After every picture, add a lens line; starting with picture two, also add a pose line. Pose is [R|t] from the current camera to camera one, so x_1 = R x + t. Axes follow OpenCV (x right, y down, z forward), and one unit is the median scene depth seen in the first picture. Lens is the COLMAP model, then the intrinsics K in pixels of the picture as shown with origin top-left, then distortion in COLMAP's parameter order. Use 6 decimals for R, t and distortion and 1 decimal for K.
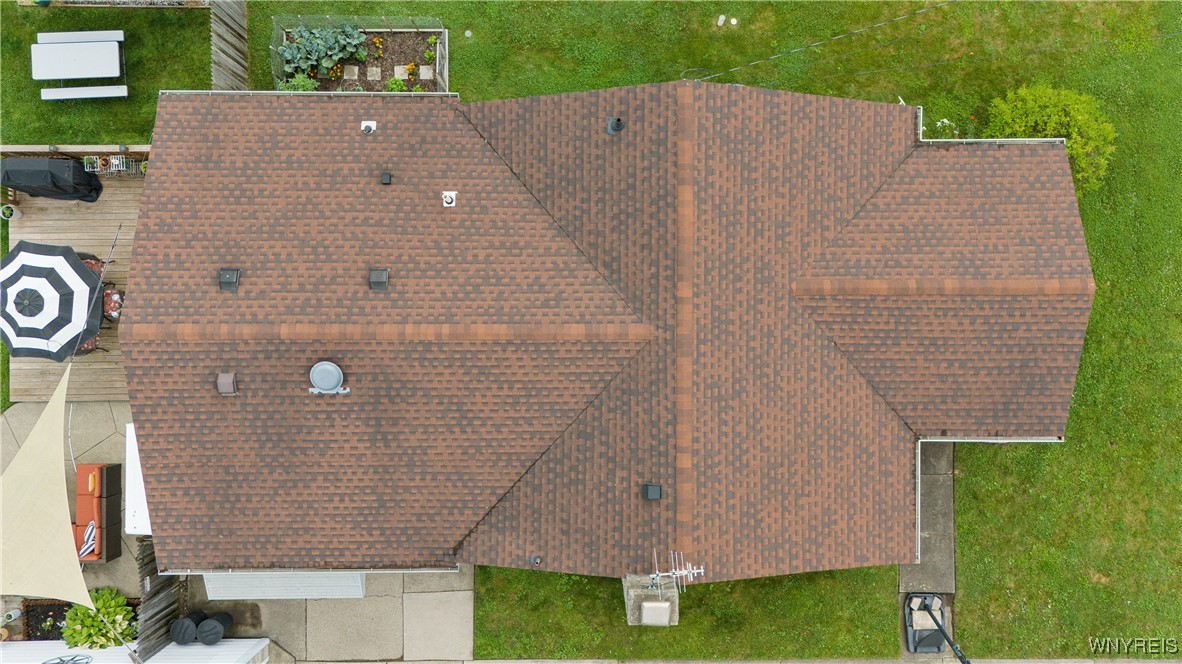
lens RADIAL K [[874.9, 0, 591.0], [0, 874.9, 332.0], [0, 0, 1]] dist [0.047013, -0.009872]
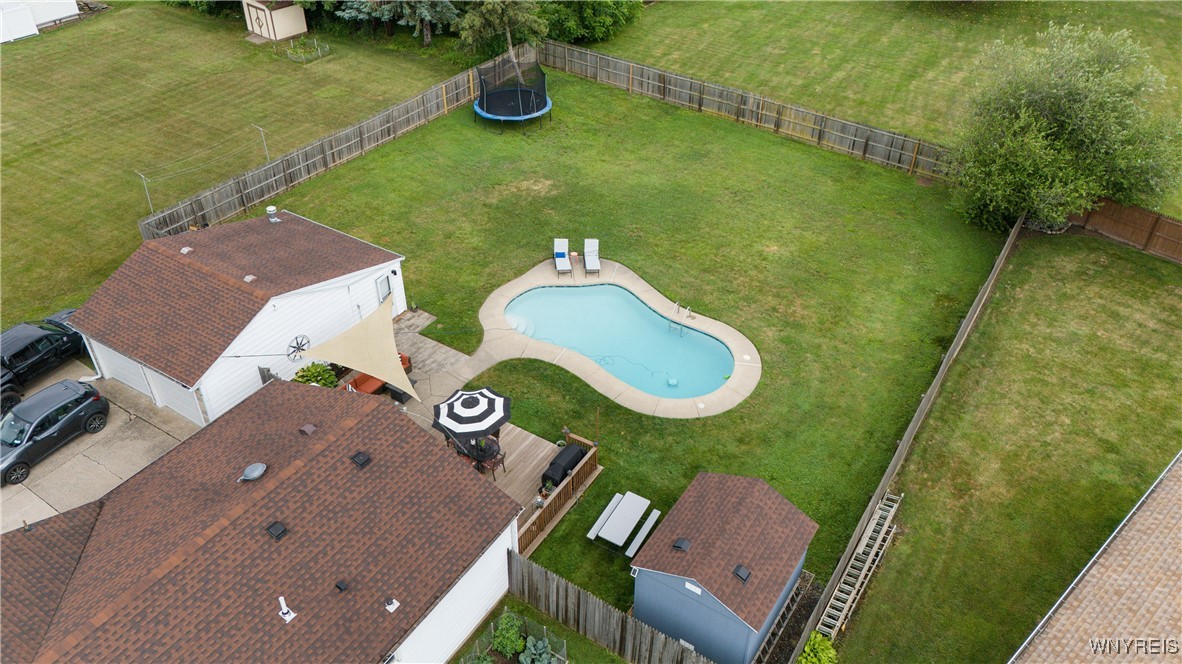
lens RADIAL K [[874.9, 0, 591.0], [0, 874.9, 332.0], [0, 0, 1]] dist [0.047013, -0.009872]
pose [[-0.544042, 0.495011, -0.677483, 0.232372], [-0.838981, -0.331832, 0.431275, -0.896483], [-0.011325, 0.803027, 0.595835, 0.006255]]
